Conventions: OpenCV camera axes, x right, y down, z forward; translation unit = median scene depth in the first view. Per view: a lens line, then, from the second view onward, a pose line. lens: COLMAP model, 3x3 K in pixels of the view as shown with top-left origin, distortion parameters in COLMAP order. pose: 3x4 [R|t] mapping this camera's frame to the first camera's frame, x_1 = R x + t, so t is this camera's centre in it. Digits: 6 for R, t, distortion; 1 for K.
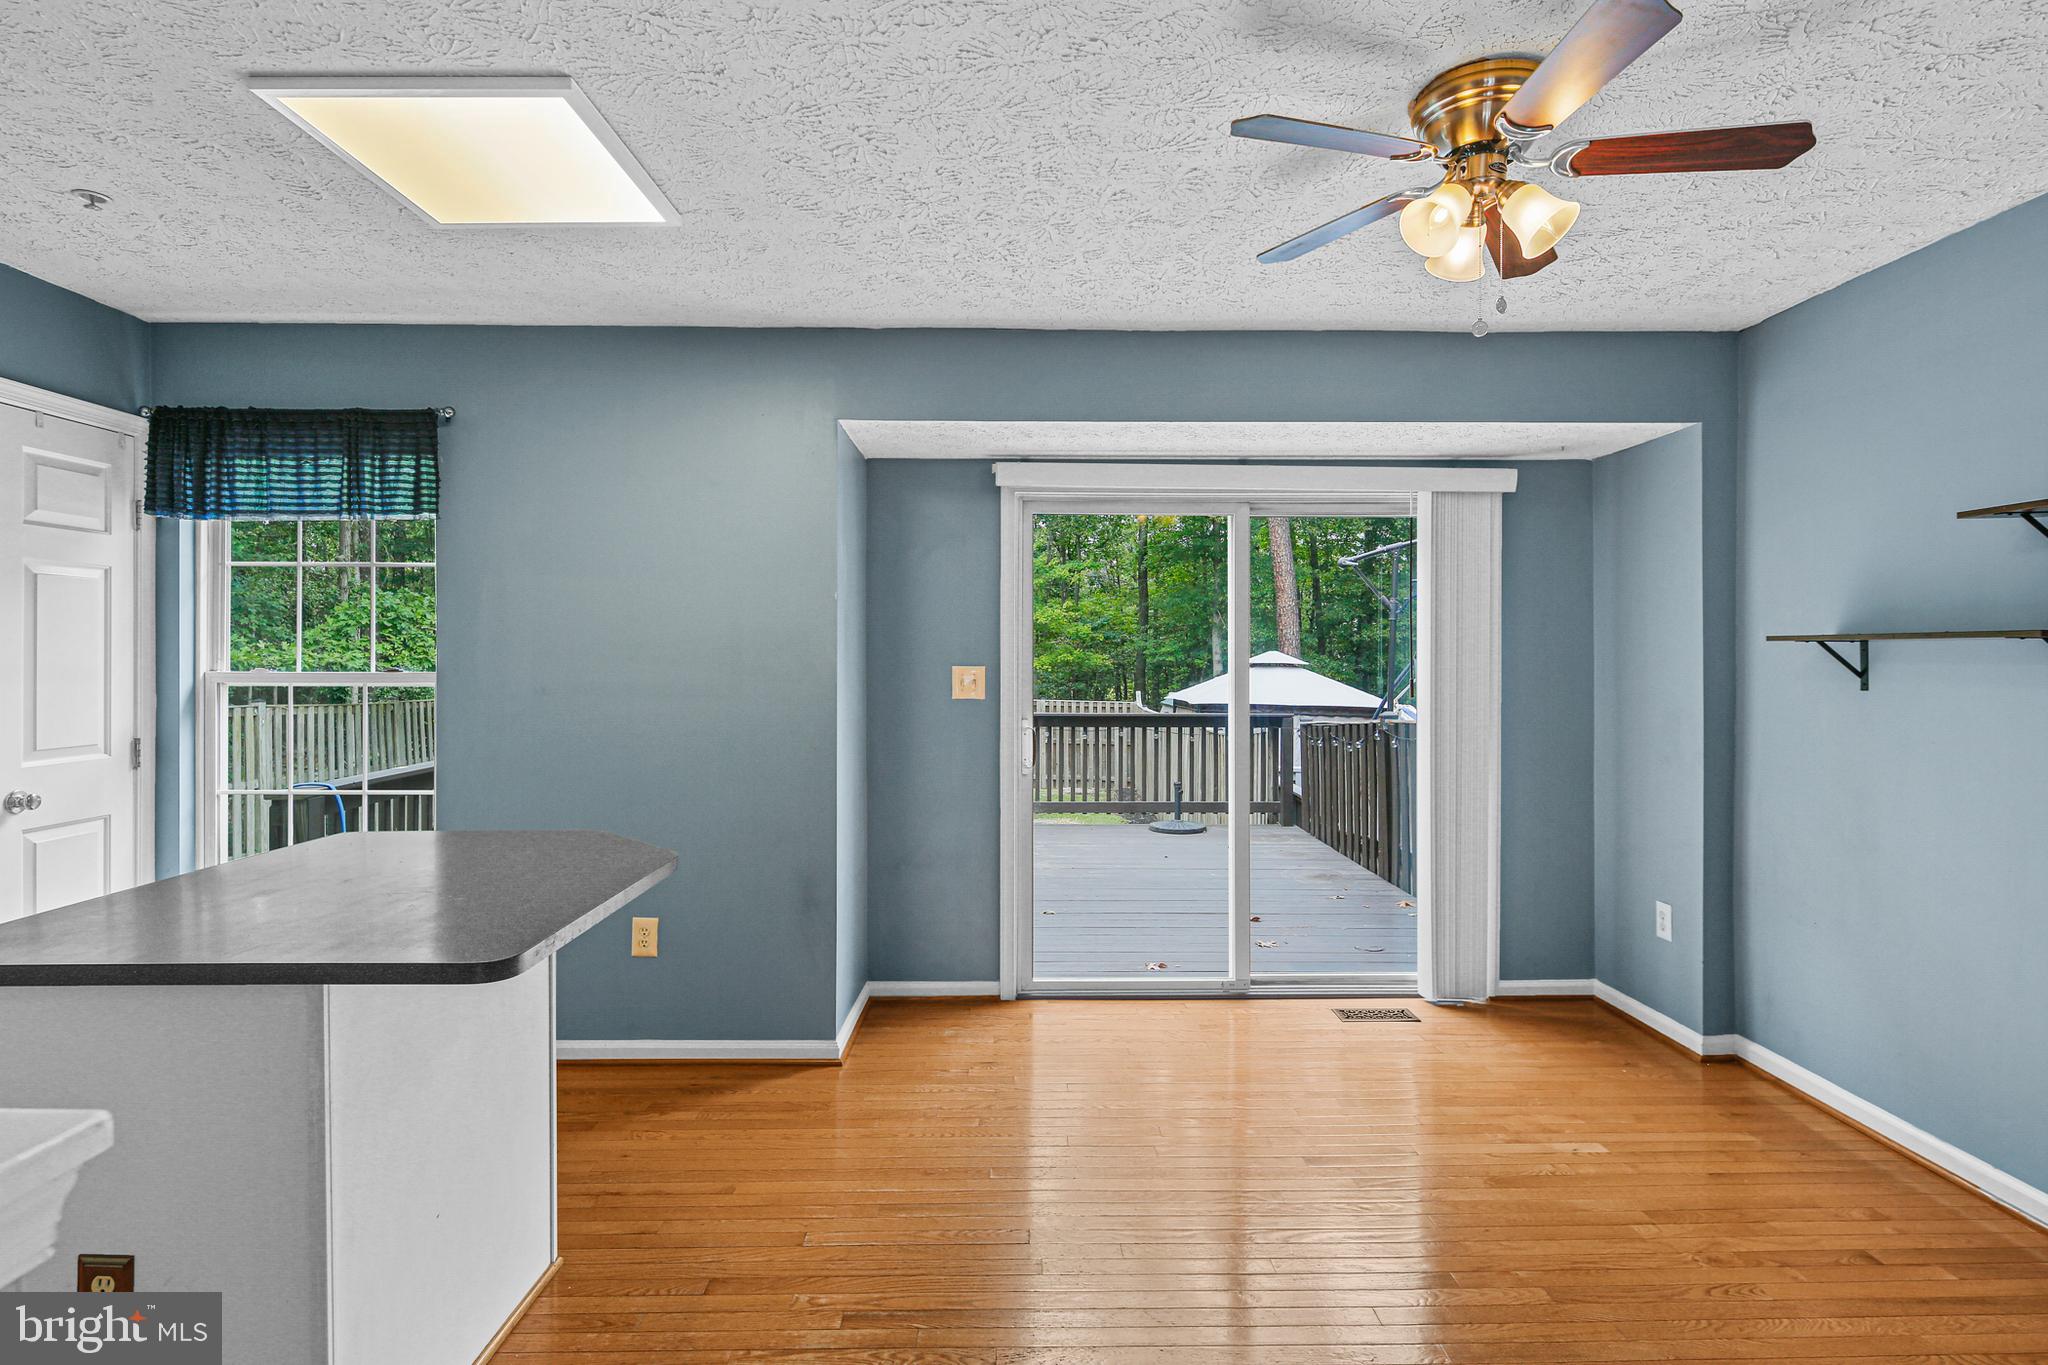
lens RADIAL K [[1007.2, 0, 1028.3], [0, 1007.2, 651.7], [0, 0, 1]] dist [-0.001509, -0.001245]
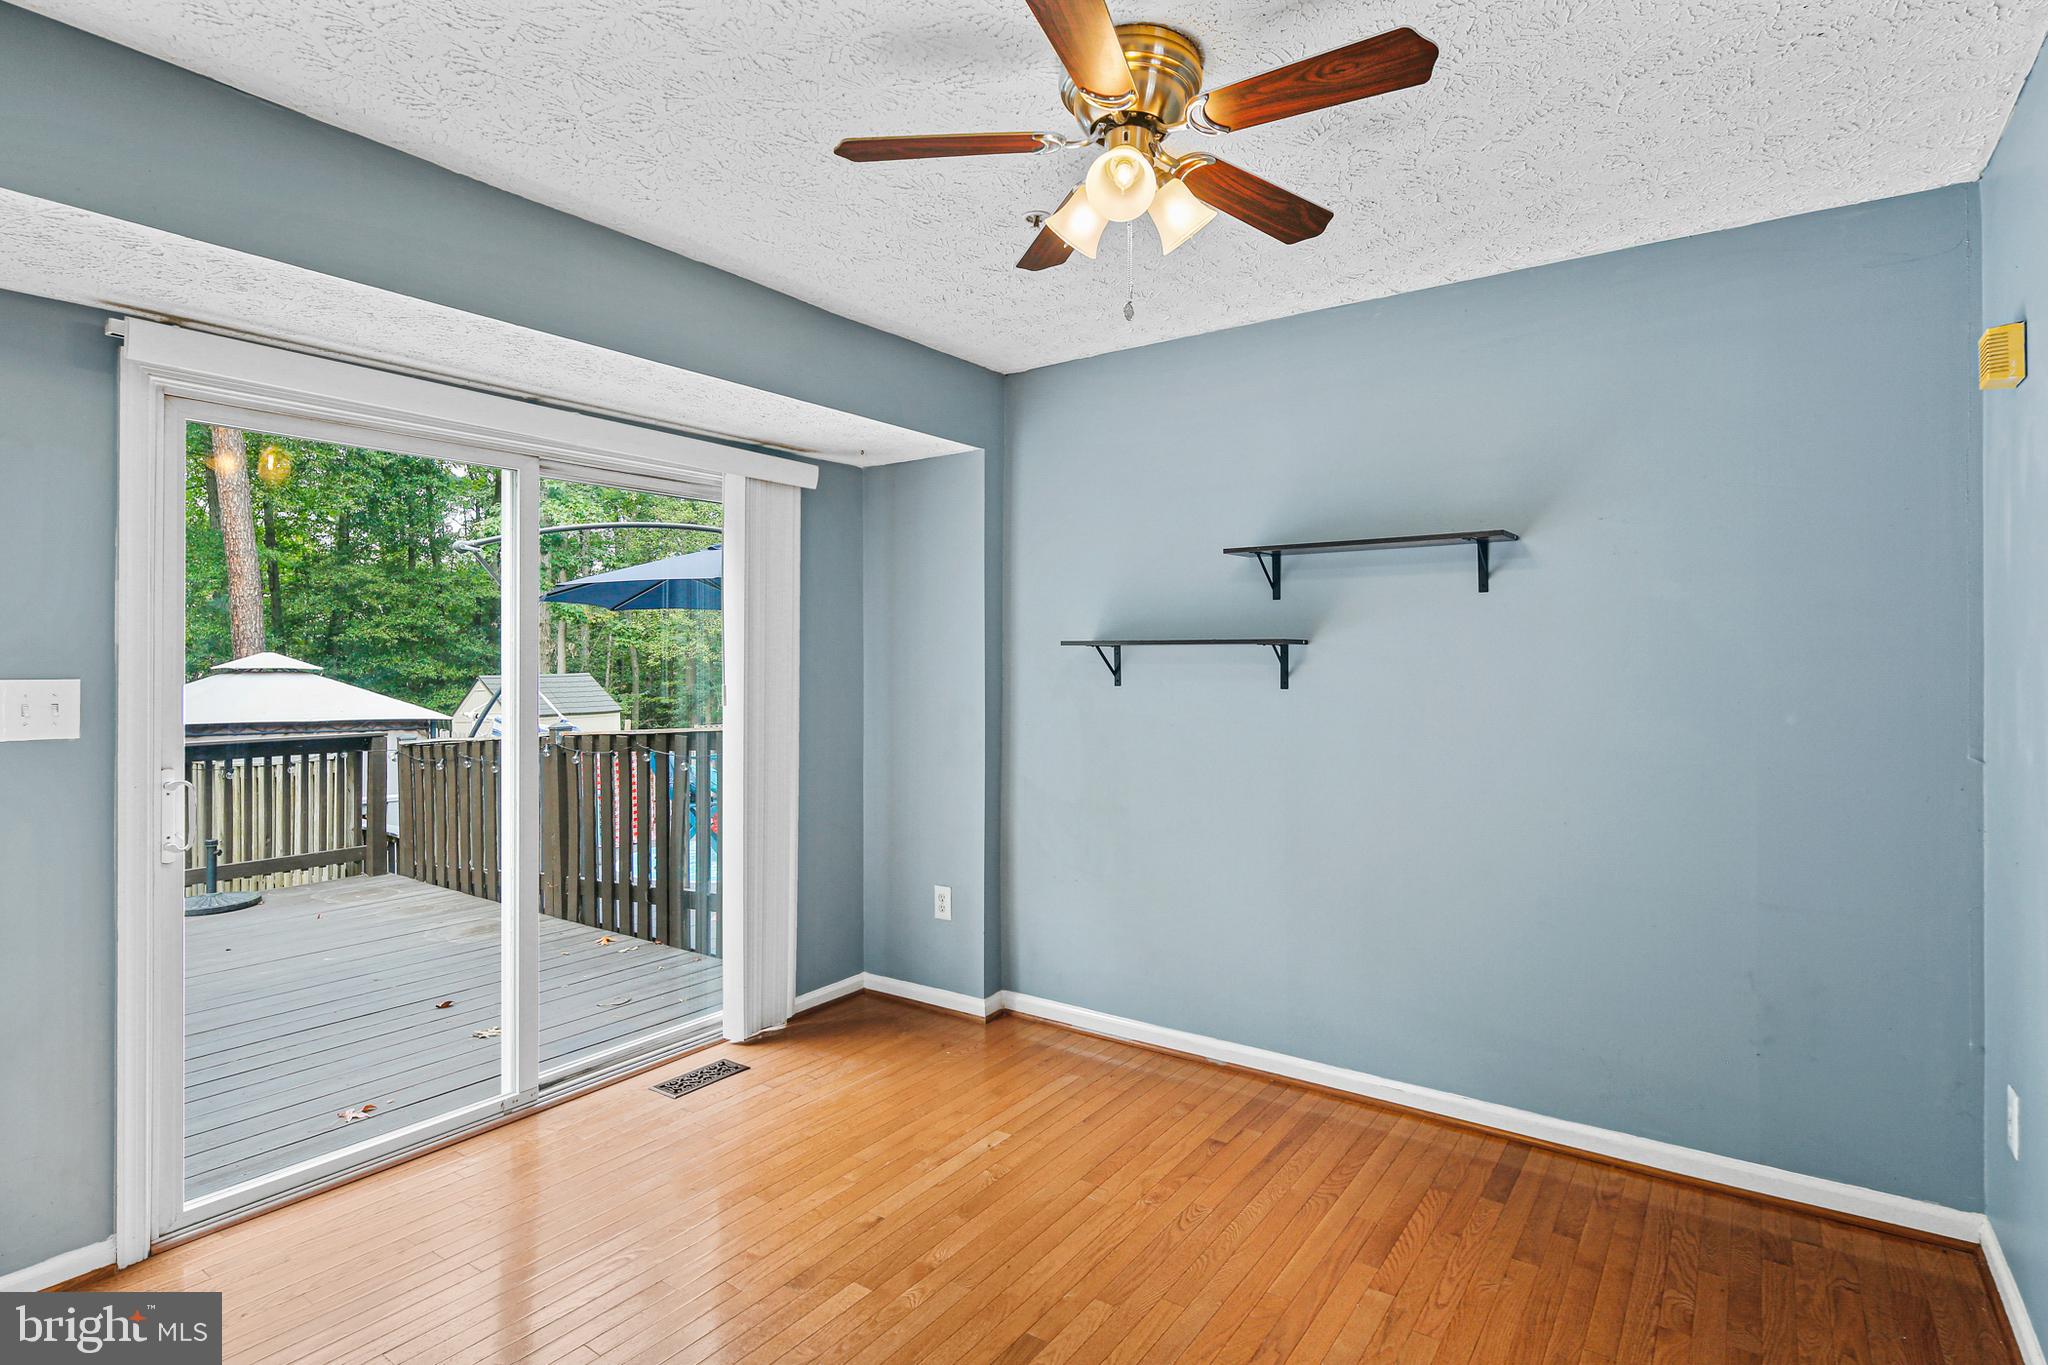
lens RADIAL K [[1027.0, 0, 1024.3], [0, 1027.0, 645.4], [0, 0, 1]] dist [0.002137, -0.000254]
pose [[0.596031, 0.008675, 0.802915, -0.204656], [-0.001731, 0.999953, -0.009519, 0.001030], [-0.802960, 0.004284, 0.596018, 0.267682]]
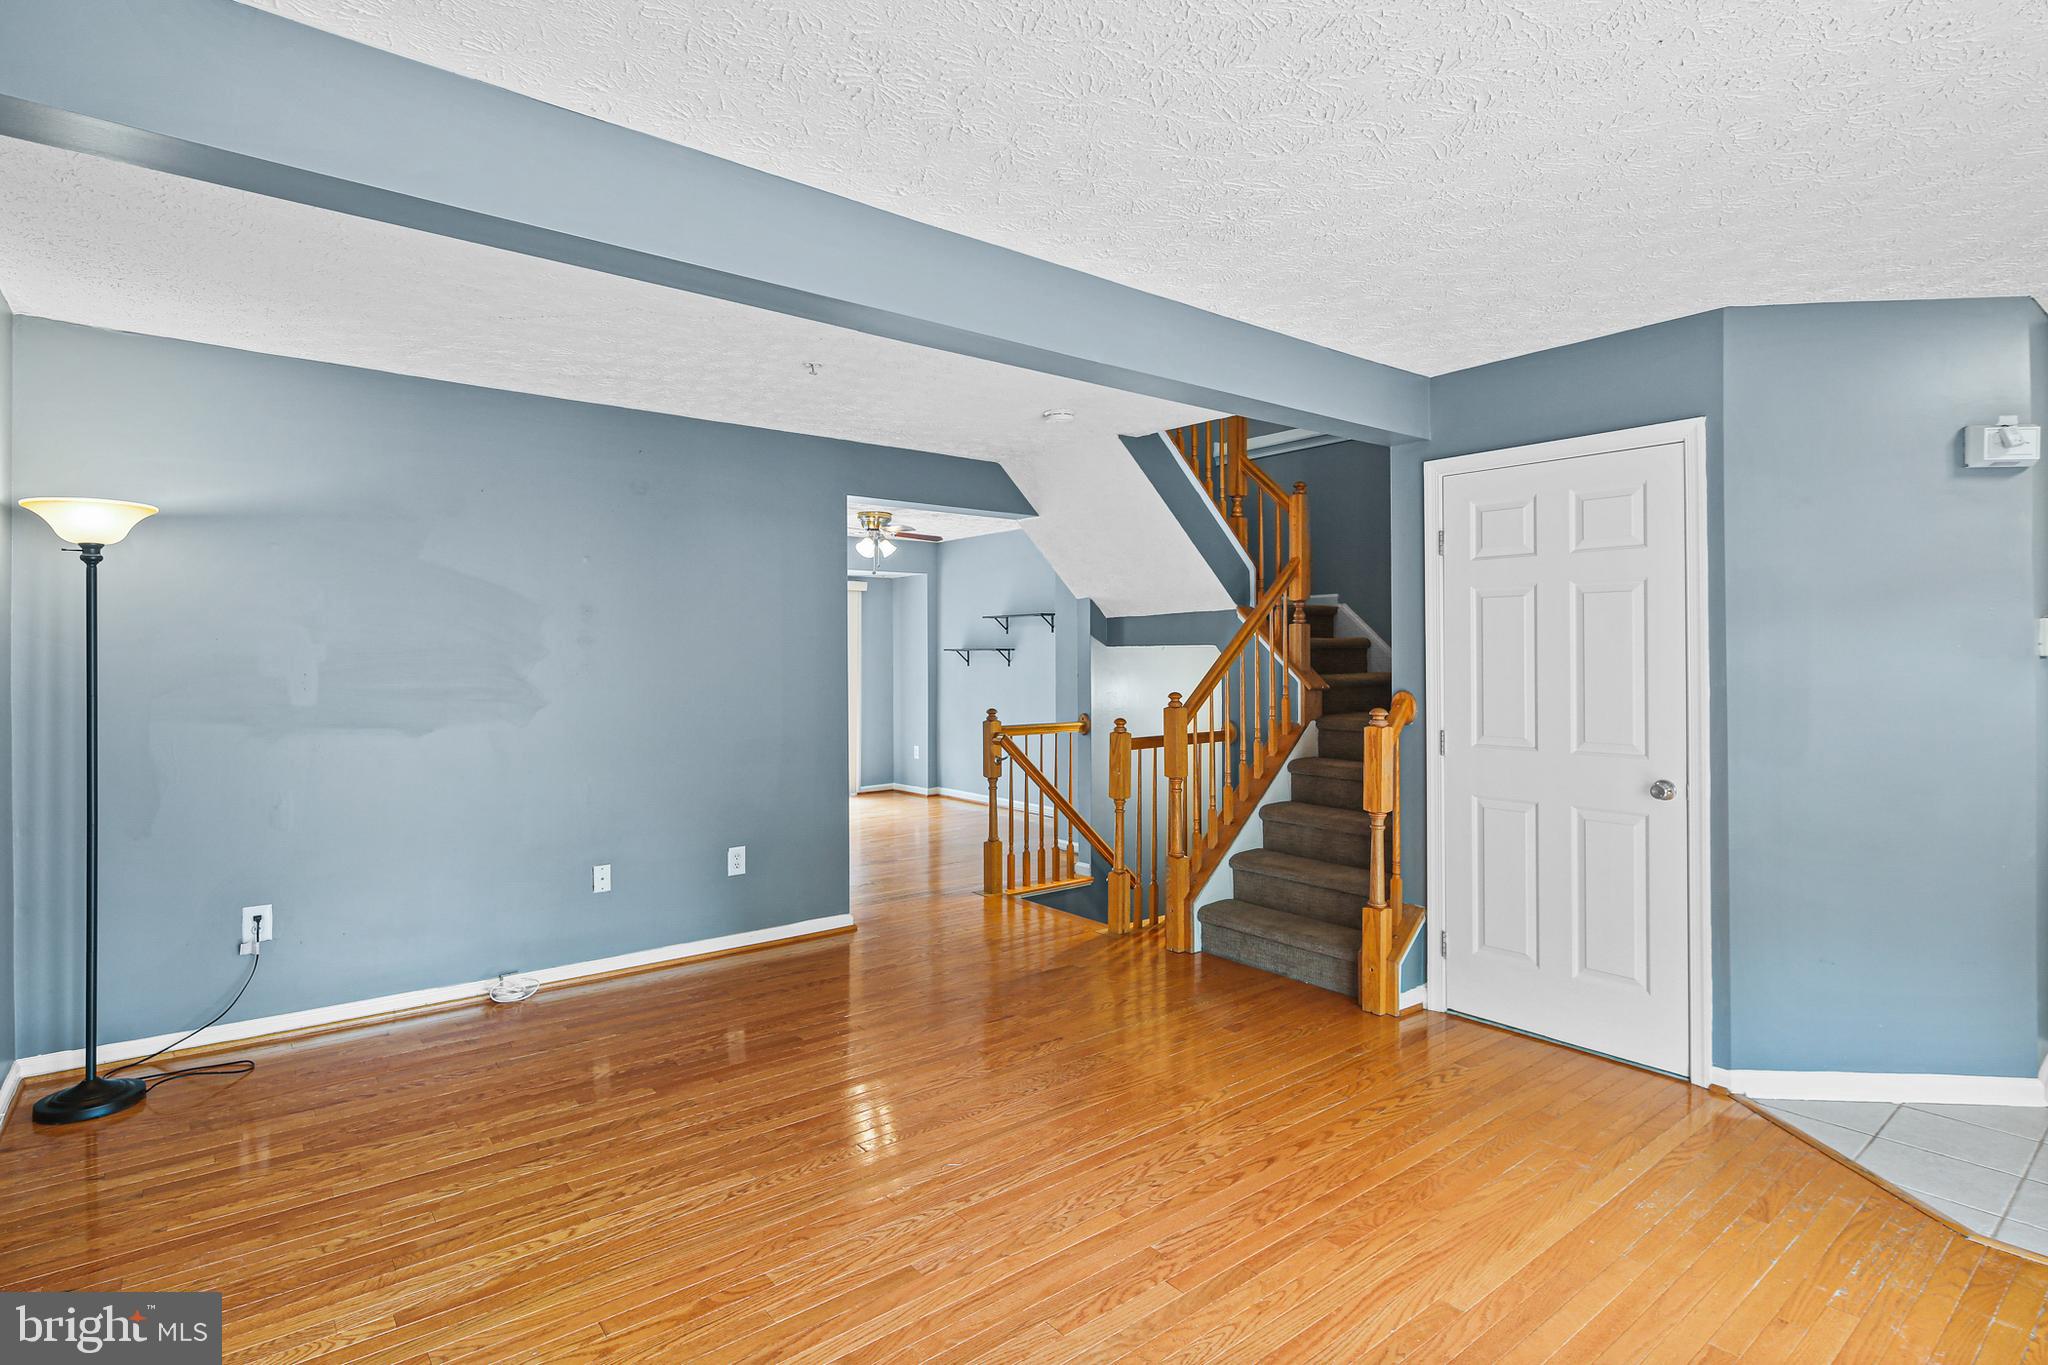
lens RADIAL K [[1027.0, 0, 1024.3], [0, 1027.0, 645.4], [0, 0, 1]] dist [0.002137, -0.000254]
pose [[0.792935, 0.005915, 0.609278, -0.837613], [-0.001199, 0.999966, -0.008147, -0.001397], [-0.609305, 0.005729, 0.792915, -1.394138]]
